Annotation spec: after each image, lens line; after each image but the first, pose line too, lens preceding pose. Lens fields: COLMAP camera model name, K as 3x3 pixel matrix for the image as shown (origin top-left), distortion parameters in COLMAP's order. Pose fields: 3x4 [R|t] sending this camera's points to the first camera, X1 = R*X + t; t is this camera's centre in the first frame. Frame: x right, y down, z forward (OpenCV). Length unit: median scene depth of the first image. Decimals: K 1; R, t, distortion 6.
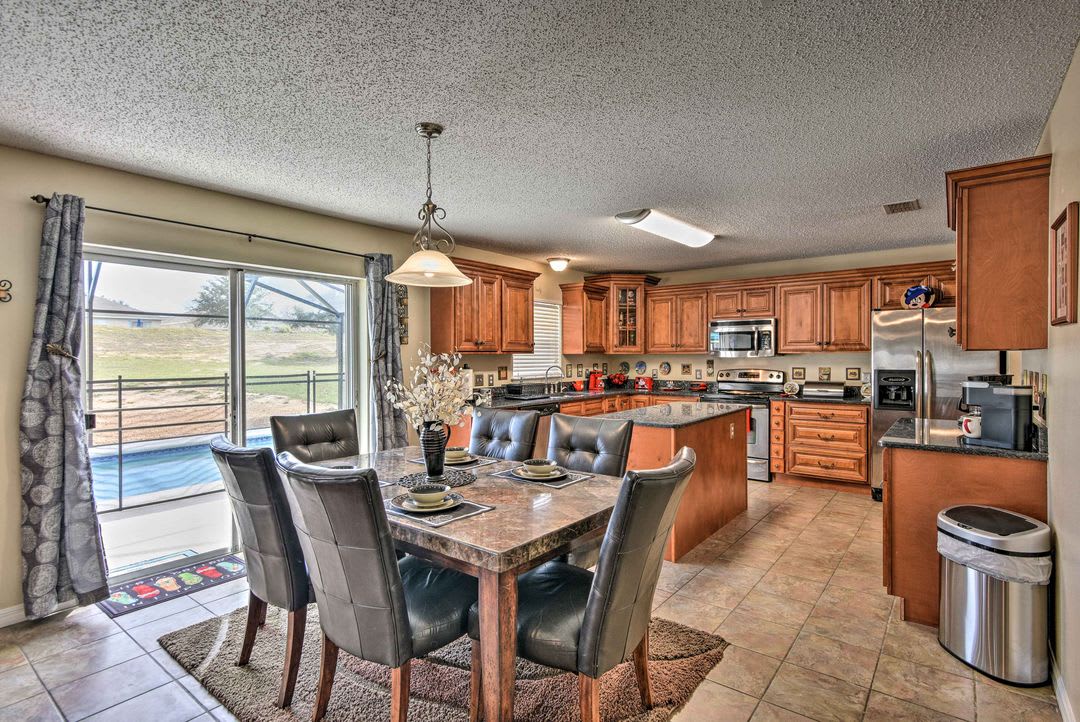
lens RADIAL K [[533.8, 0, 565.9], [0, 533.8, 360.2], [0, 0, 1]] dist [0.000372, -0.000169]
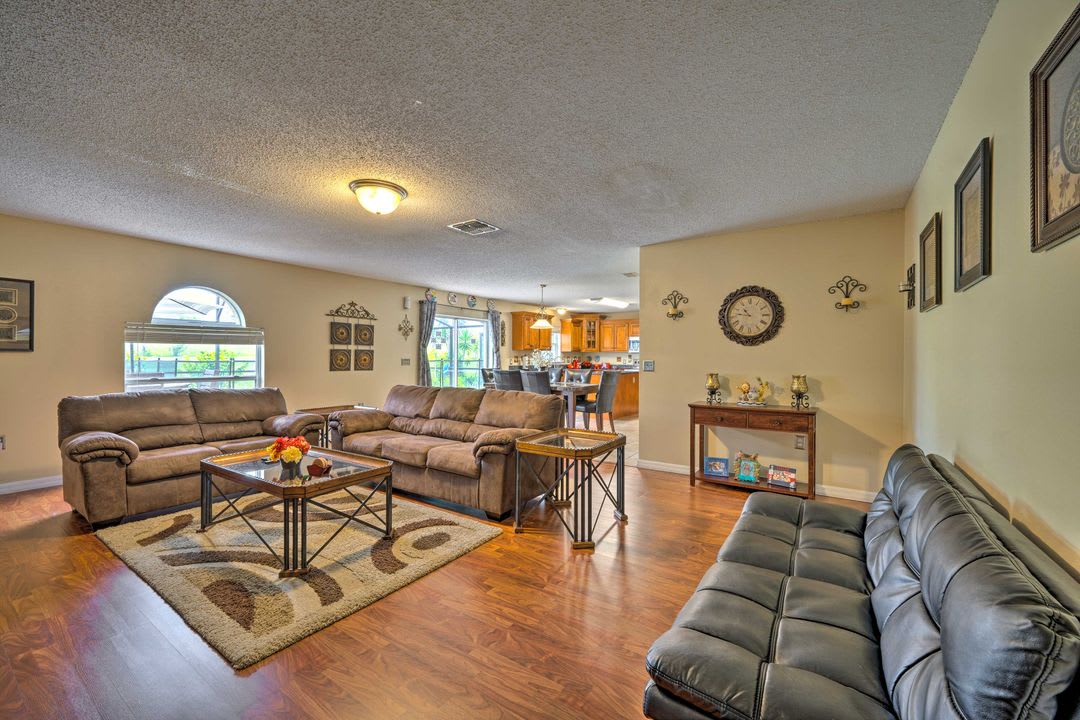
lens RADIAL K [[447.2, 0, 559.4], [0, 447.2, 356.6], [0, 0, 1]] dist [0.000730, -0.000349]
pose [[0.997909, 0.007090, 0.064244, -0.145300], [-0.006210, 0.999884, -0.013880, 0.038000], [-0.064335, 0.013452, 0.997838, -0.888128]]
